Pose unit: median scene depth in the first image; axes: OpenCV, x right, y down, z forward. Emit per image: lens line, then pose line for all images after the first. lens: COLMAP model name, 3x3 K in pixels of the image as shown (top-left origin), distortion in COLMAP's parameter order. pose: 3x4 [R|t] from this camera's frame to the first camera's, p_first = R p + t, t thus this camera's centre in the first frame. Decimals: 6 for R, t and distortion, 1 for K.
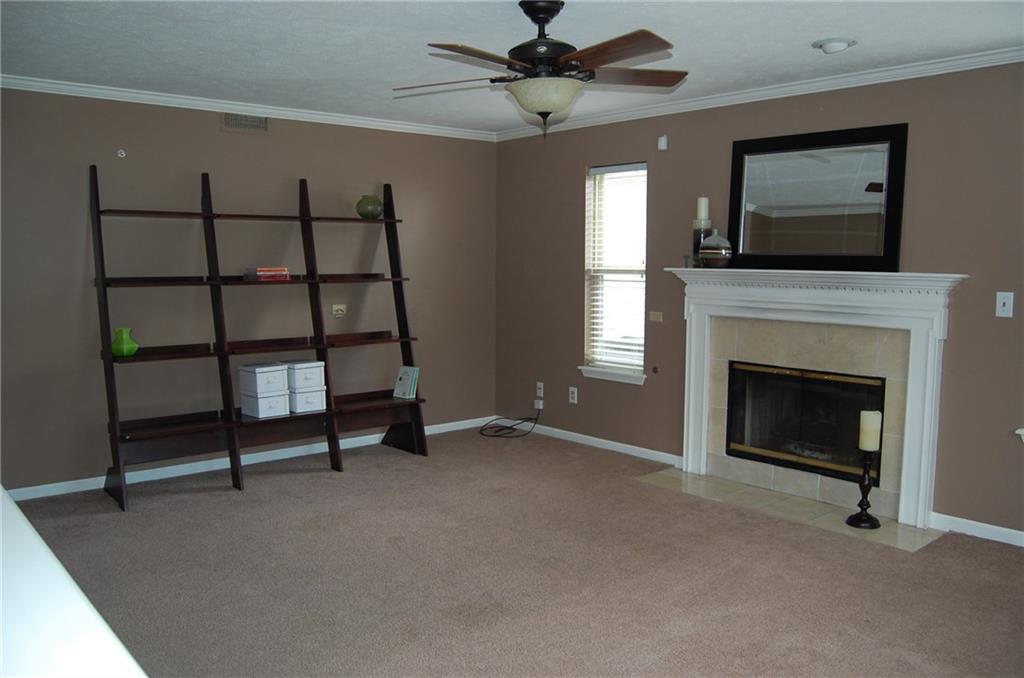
lens RADIAL K [[848.7, 0, 512.0], [0, 848.7, 339.0], [0, 0, 1]] dist [-0.064424, 0.004614]
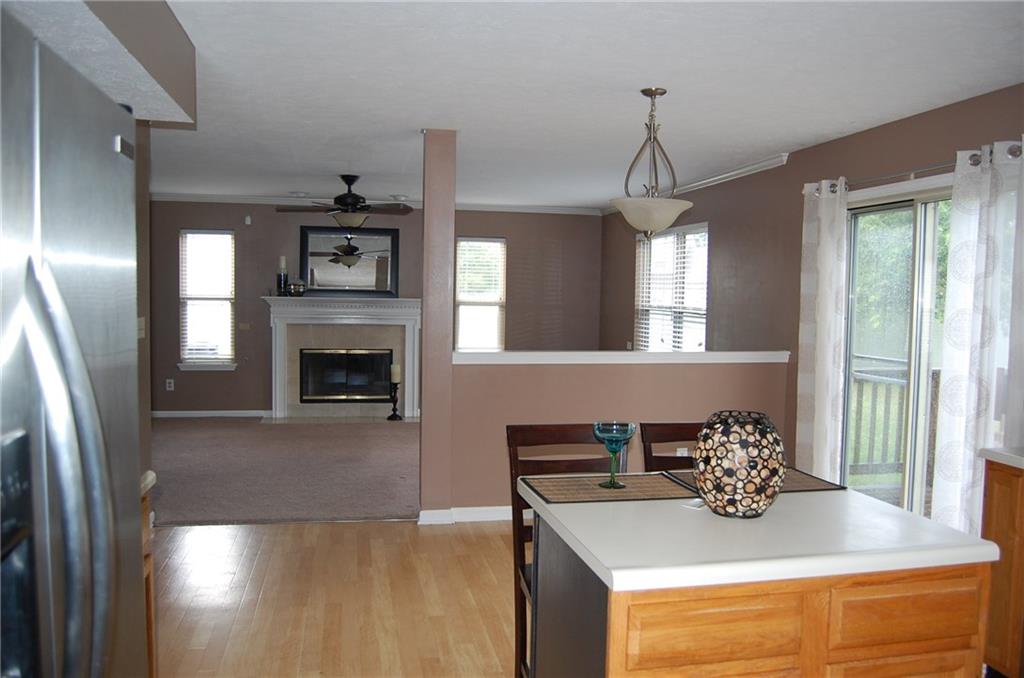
lens RADIAL K [[848.7, 0, 512.0], [0, 848.7, 339.0], [0, 0, 1]] dist [-0.064424, 0.004614]
pose [[0.477781, -0.056031, 0.876690, -1.076859], [0.066616, 0.997401, 0.027442, -0.014063], [-0.875950, 0.045290, 0.480272, -0.234057]]
